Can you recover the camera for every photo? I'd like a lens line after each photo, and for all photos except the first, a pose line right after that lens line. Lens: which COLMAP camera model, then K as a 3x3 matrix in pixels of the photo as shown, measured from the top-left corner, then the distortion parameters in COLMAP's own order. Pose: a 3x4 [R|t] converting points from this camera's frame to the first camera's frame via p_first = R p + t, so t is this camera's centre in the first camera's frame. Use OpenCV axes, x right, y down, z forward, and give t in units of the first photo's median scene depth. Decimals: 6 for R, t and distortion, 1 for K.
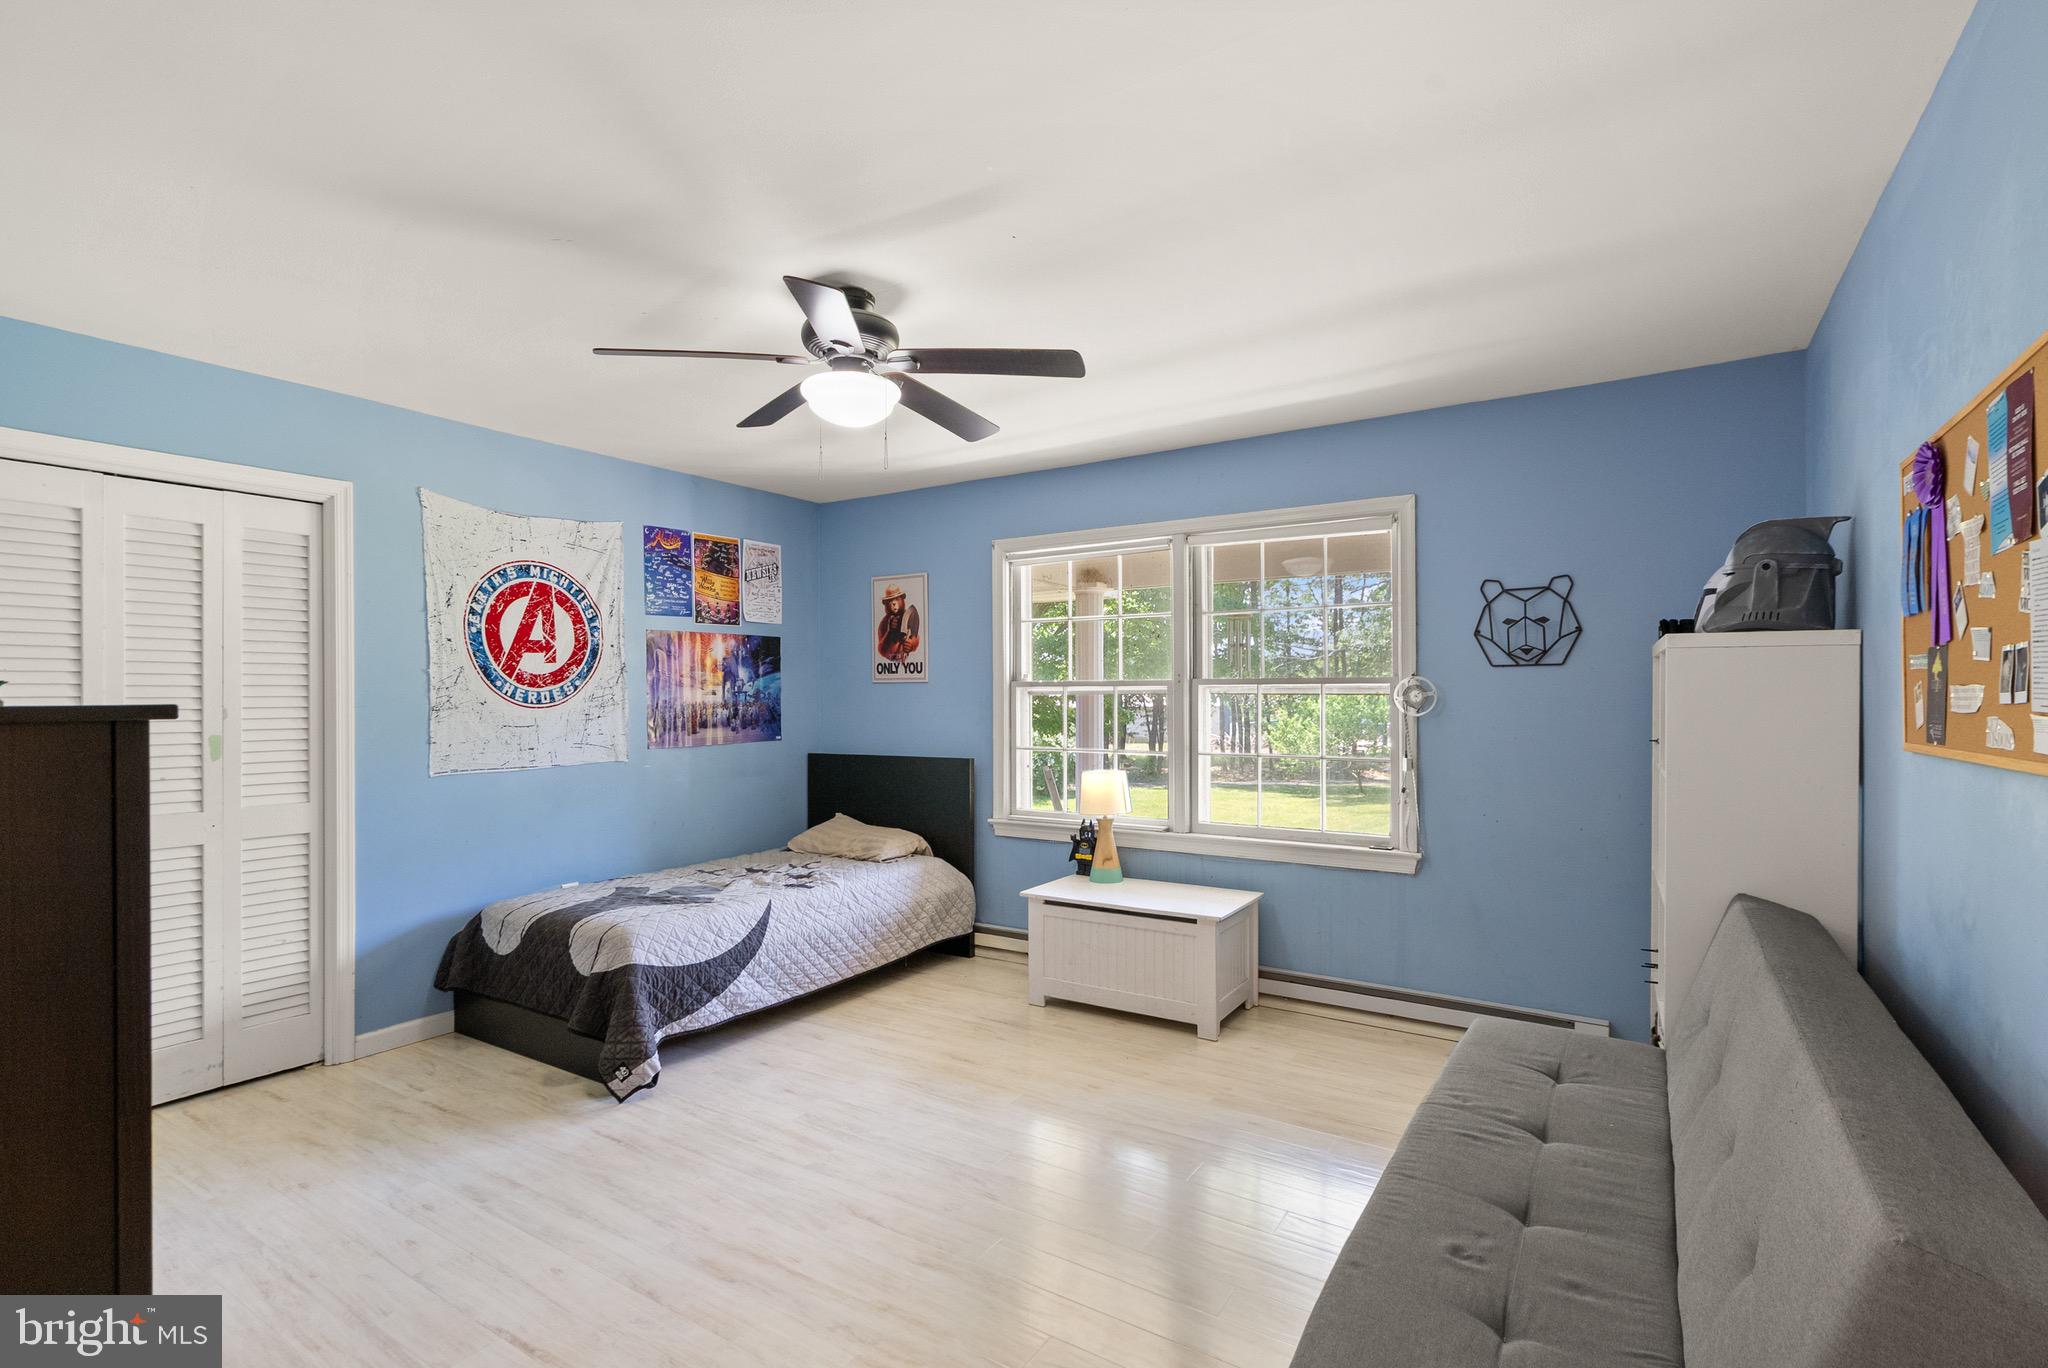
lens RADIAL K [[967.0, 0, 999.2], [0, 967.0, 695.7], [0, 0, 1]] dist [-0.003291, 0.002214]
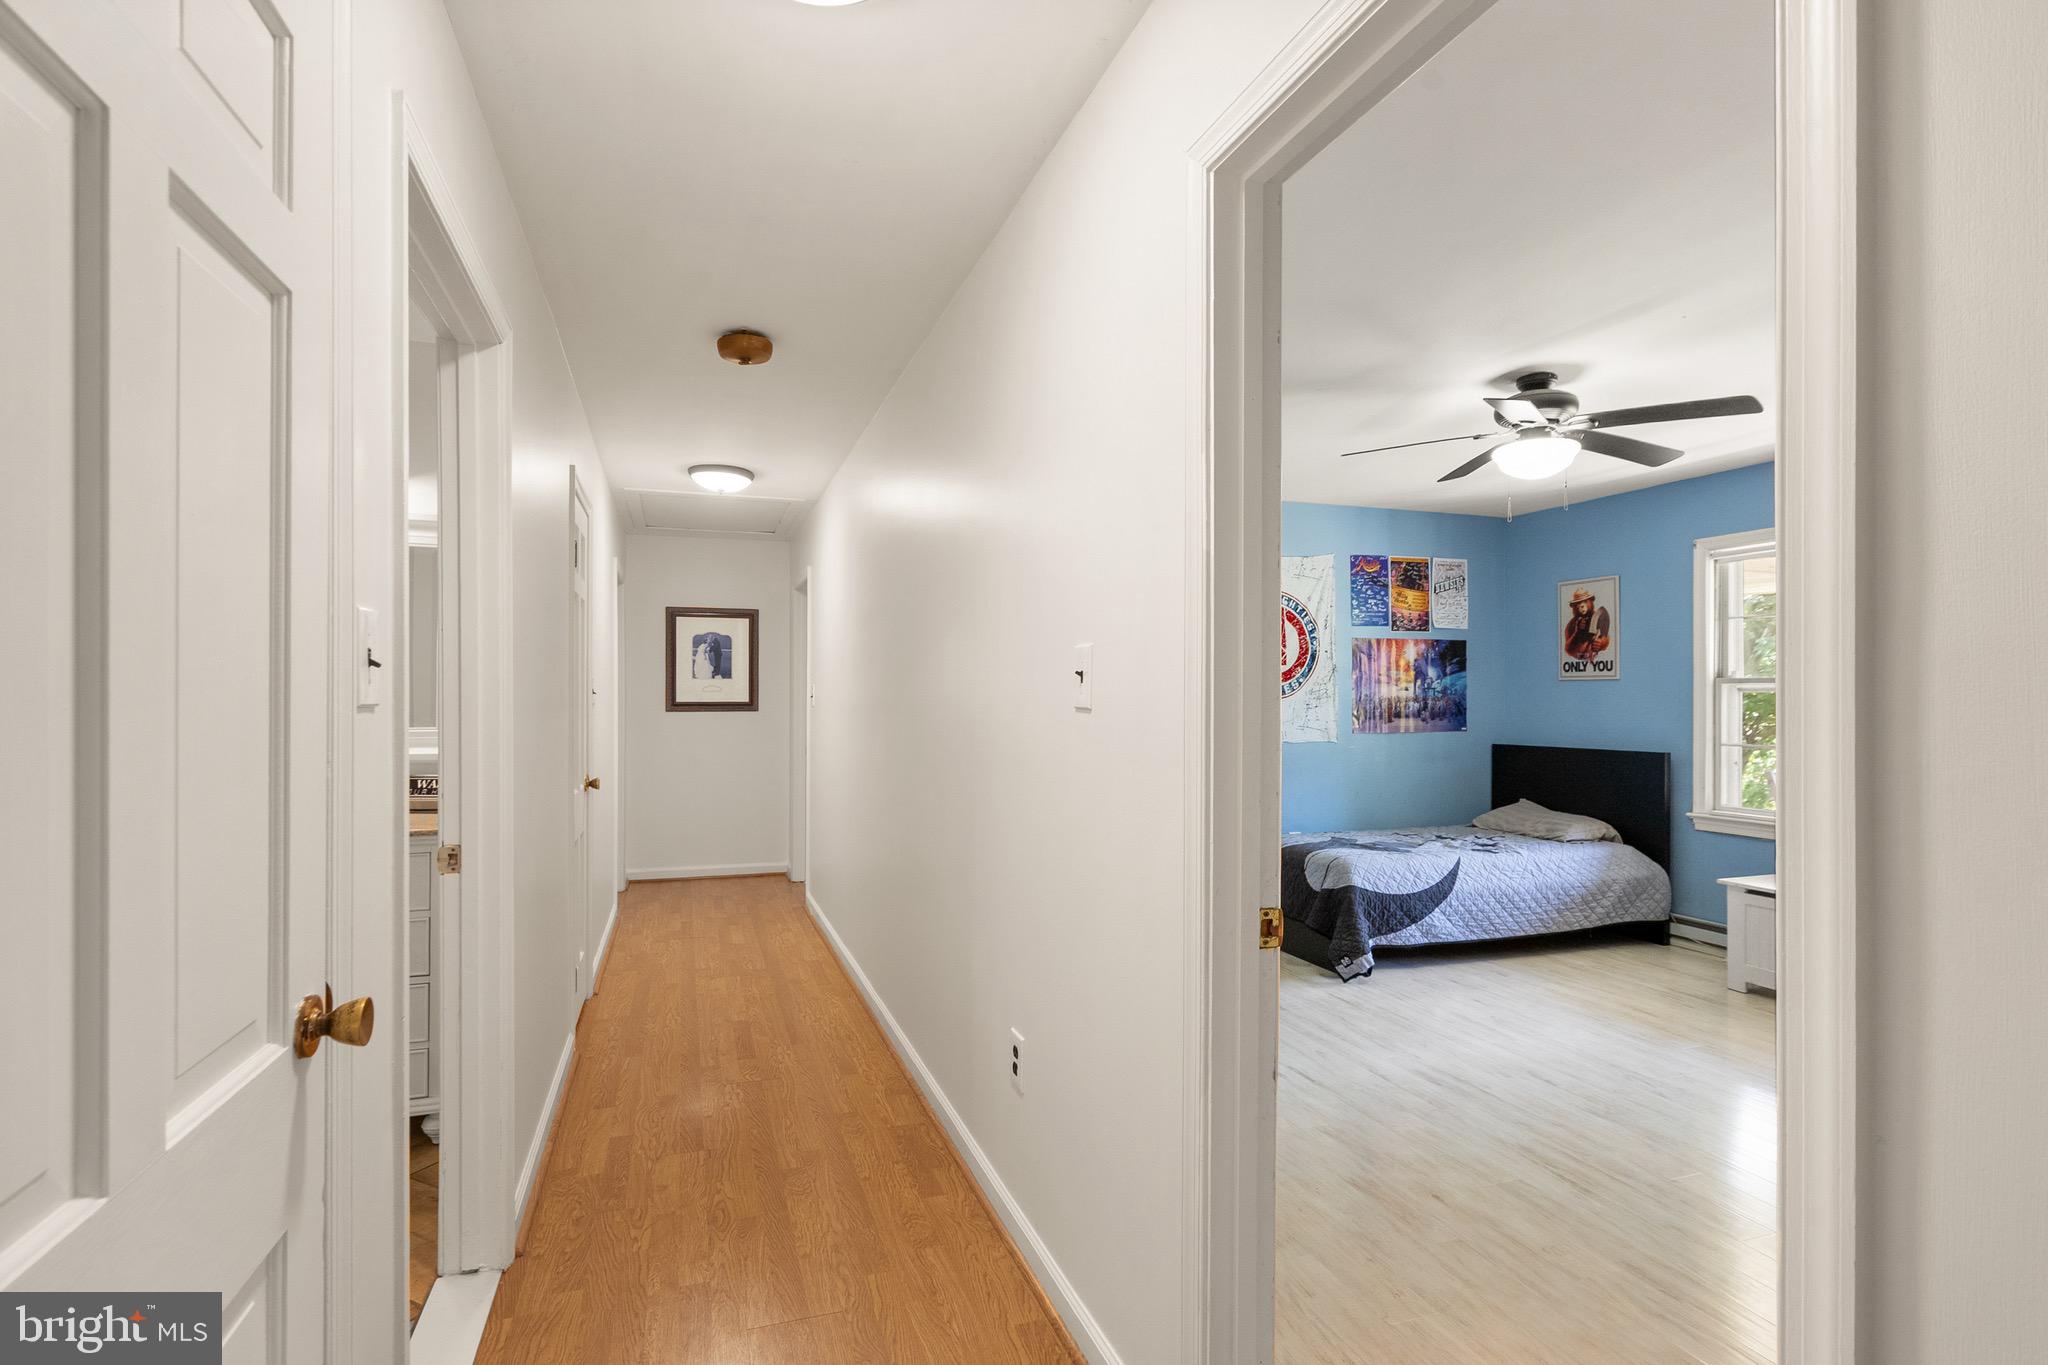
lens RADIAL K [[967.0, 0, 999.2], [0, 967.0, 694.2], [0, 0, 1]] dist [-0.003291, 0.002214]
pose [[0.789237, 0.005318, -0.614066, 0.042953], [-0.007964, 0.999967, -0.001575, 0.010003], [0.614037, 0.006134, 0.789253, -0.263010]]
